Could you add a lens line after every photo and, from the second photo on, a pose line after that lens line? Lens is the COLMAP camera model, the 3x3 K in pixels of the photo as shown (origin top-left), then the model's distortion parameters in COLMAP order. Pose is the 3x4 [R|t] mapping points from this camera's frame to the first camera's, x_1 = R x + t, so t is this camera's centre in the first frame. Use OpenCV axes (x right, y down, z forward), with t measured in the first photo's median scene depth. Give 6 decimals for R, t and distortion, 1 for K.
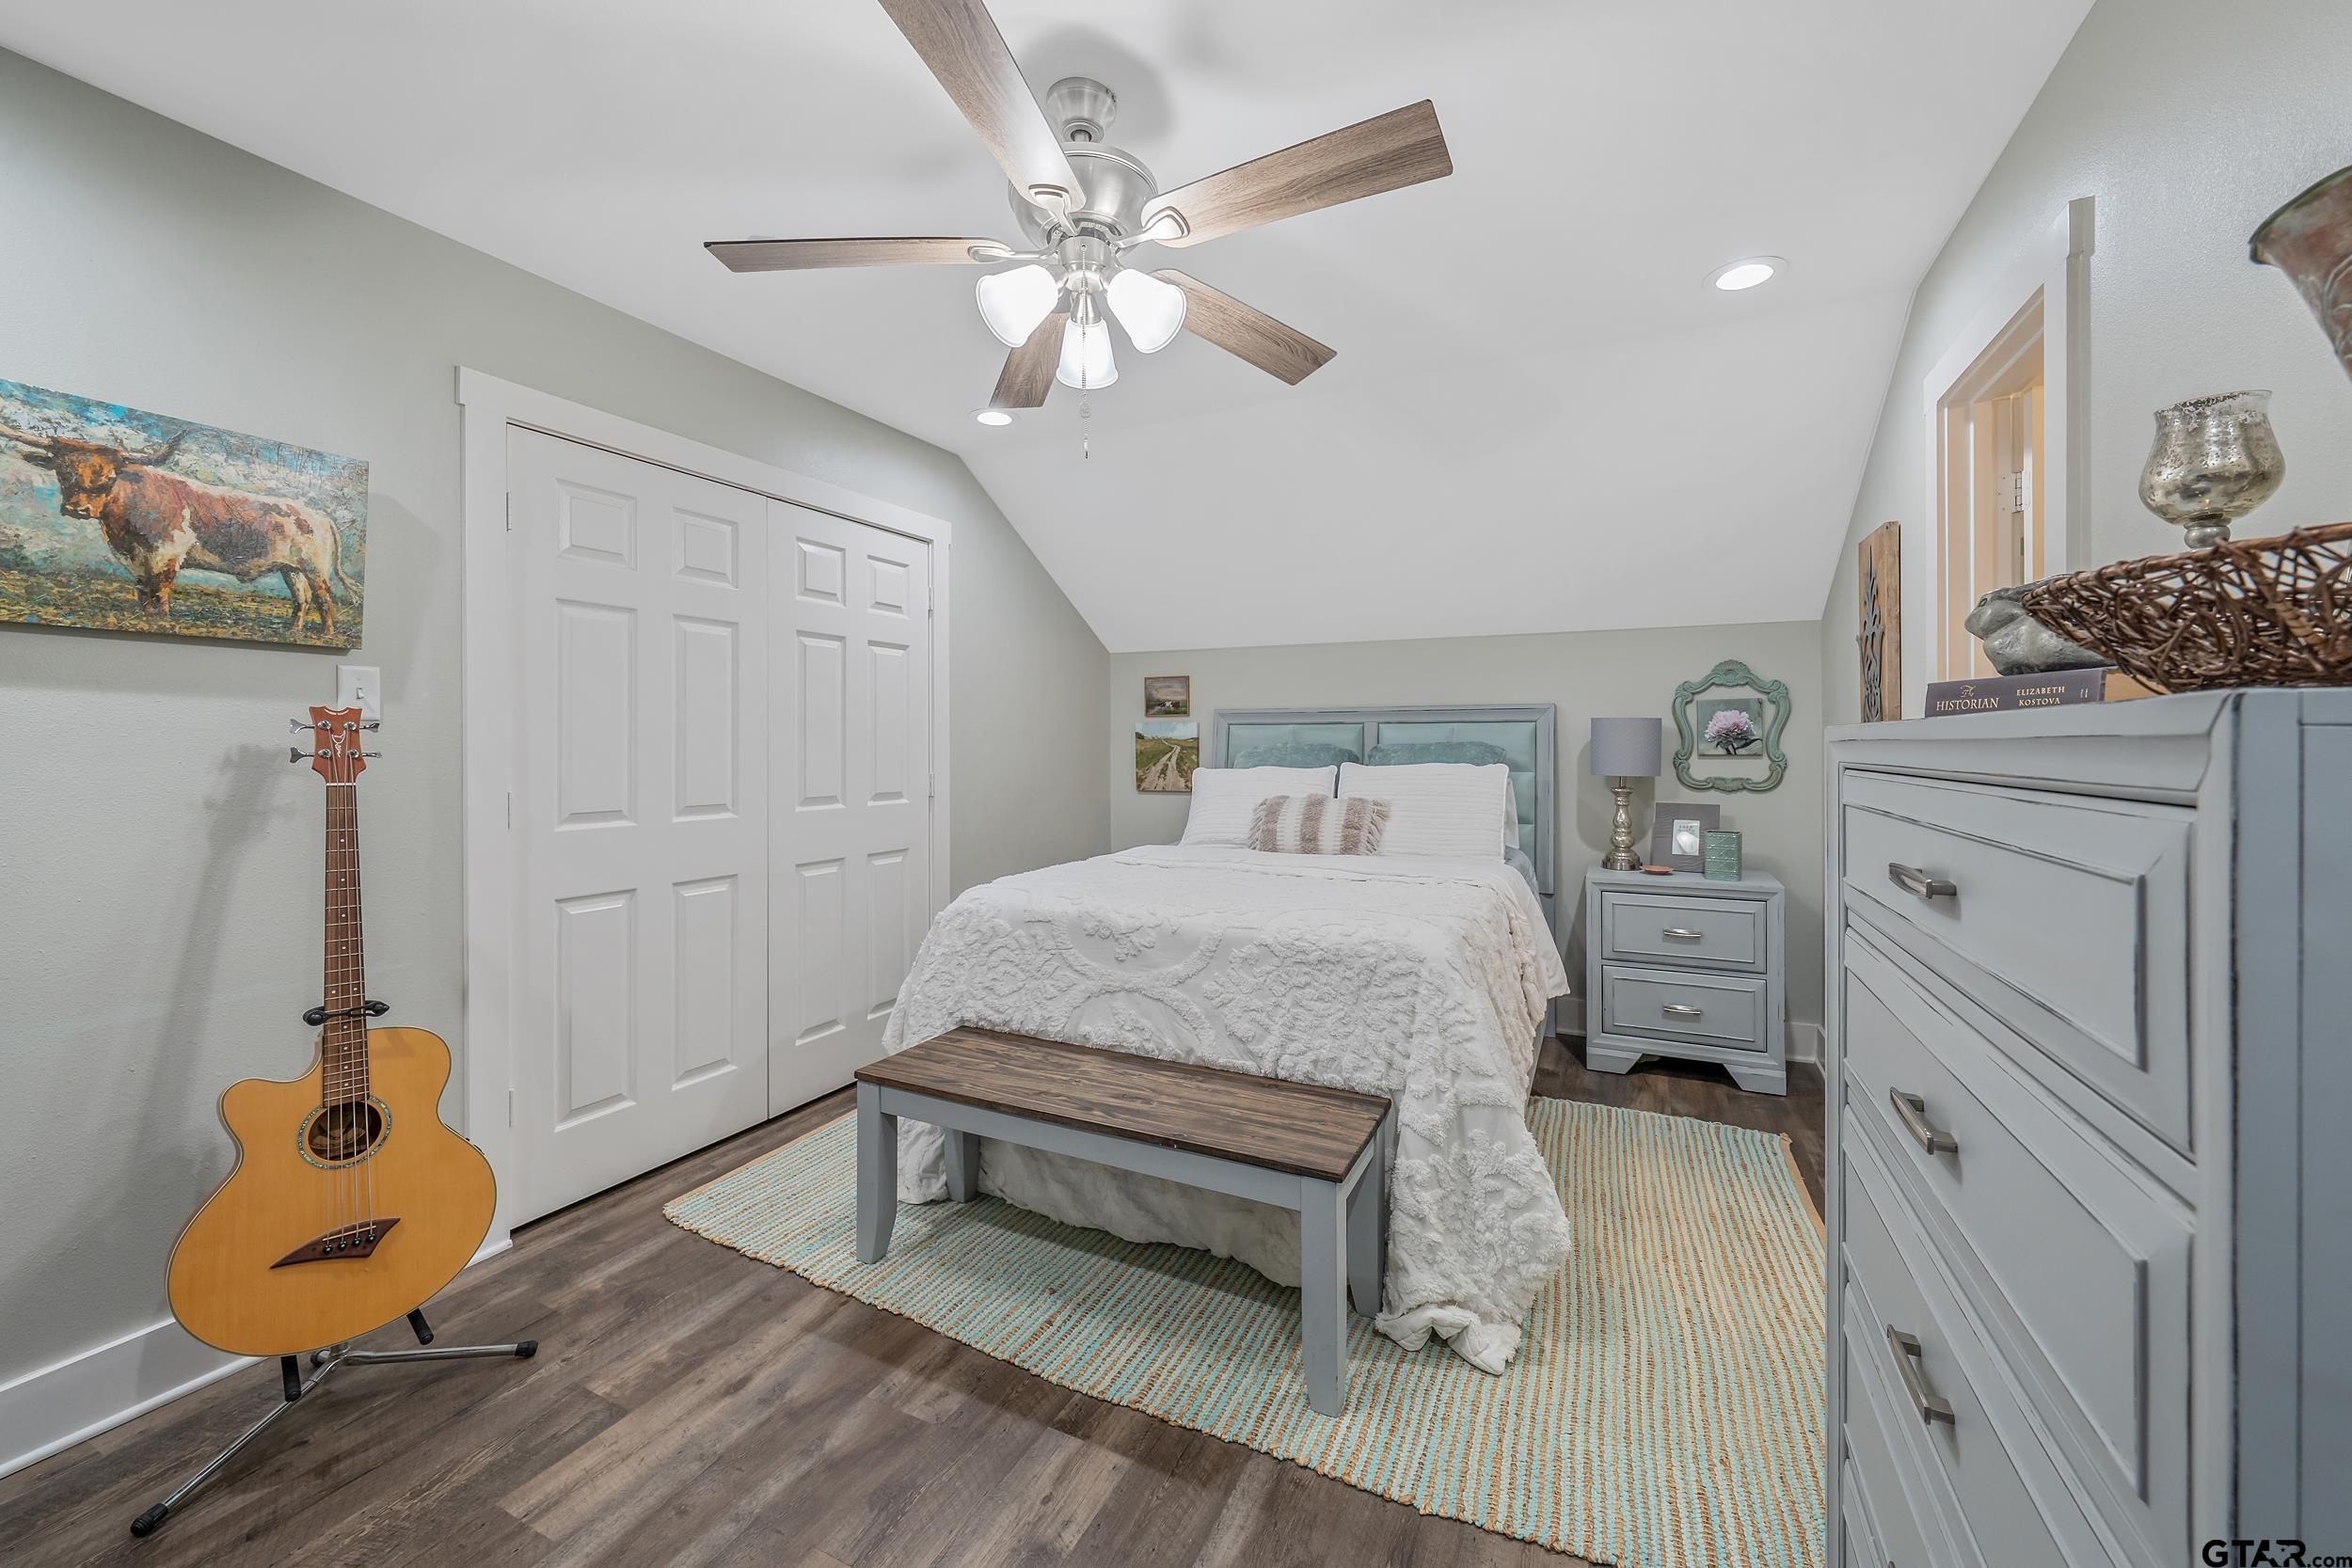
lens RADIAL K [[887.9, 0, 1177.8], [0, 887.9, 753.3], [0, 0, 1]] dist [0.000757, 0.000011]
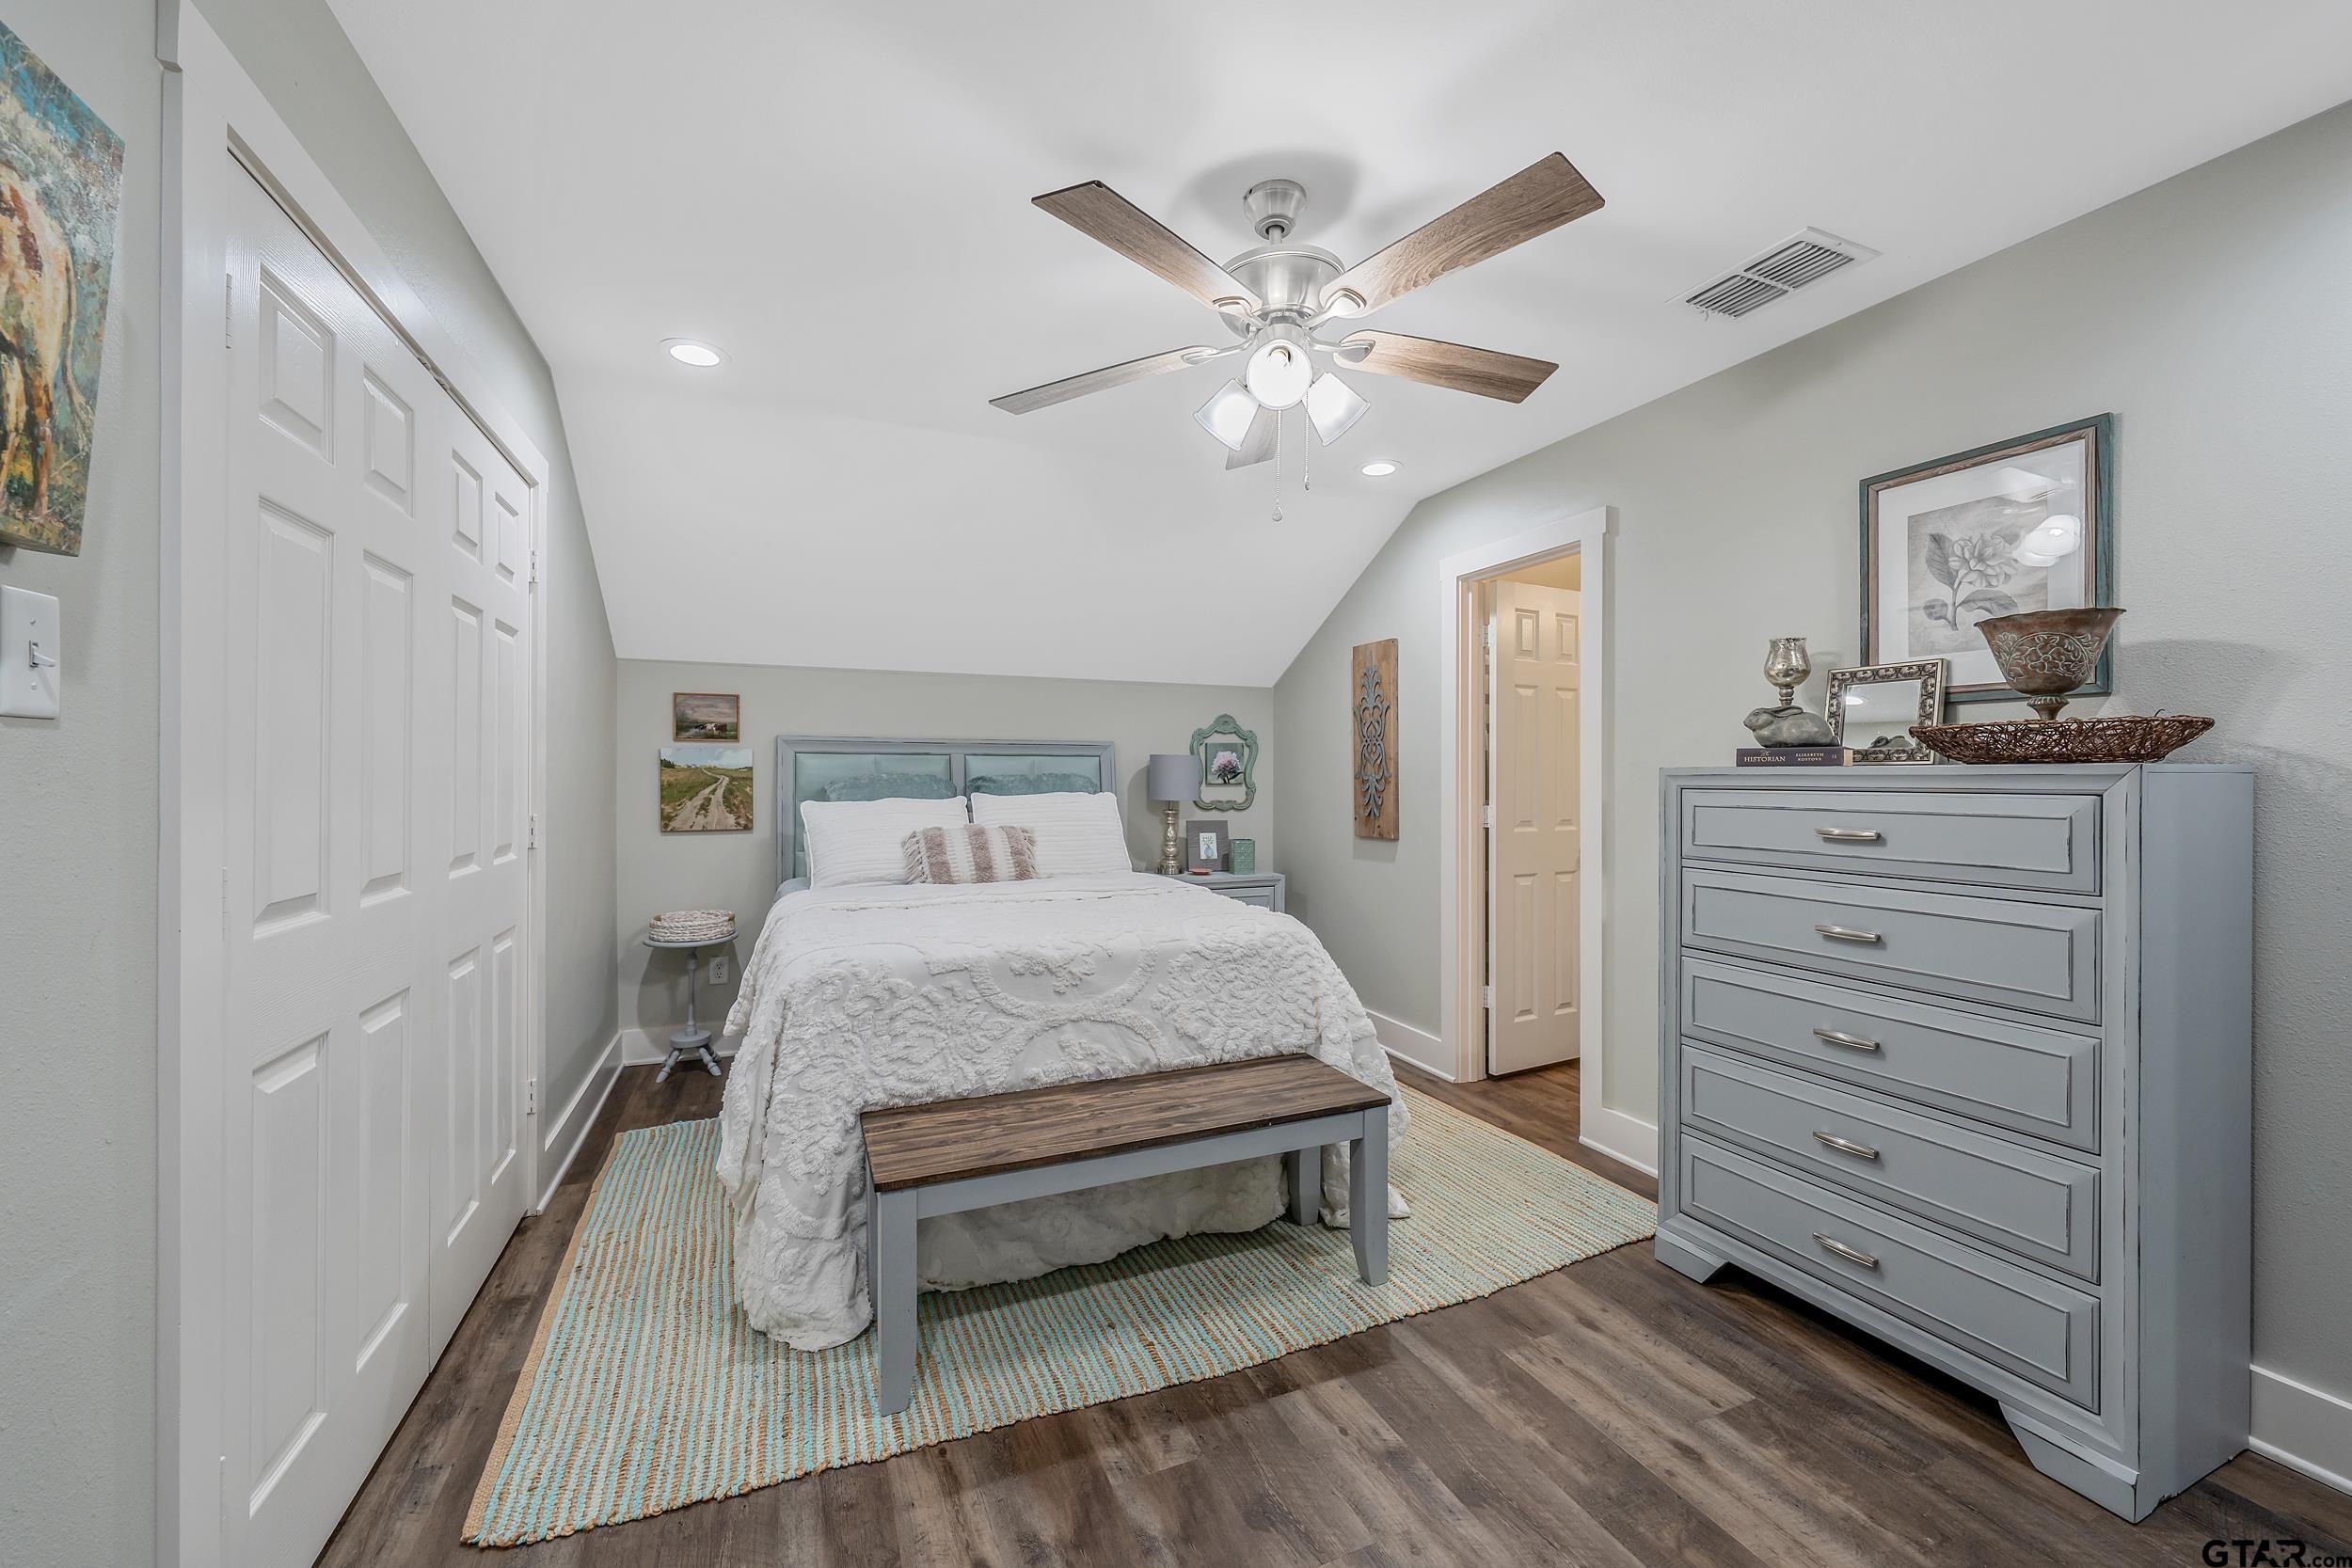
lens RADIAL K [[877.7, 0, 1176.0], [0, 877.7, 784.0], [0, 0, 1]] dist [0.000530, -0.000301]
pose [[0.669562, -0.005058, 0.742739, -0.740536], [0.004787, 0.999985, 0.002495, -0.002475], [-0.742741, 0.001885, 0.669576, 0.259443]]
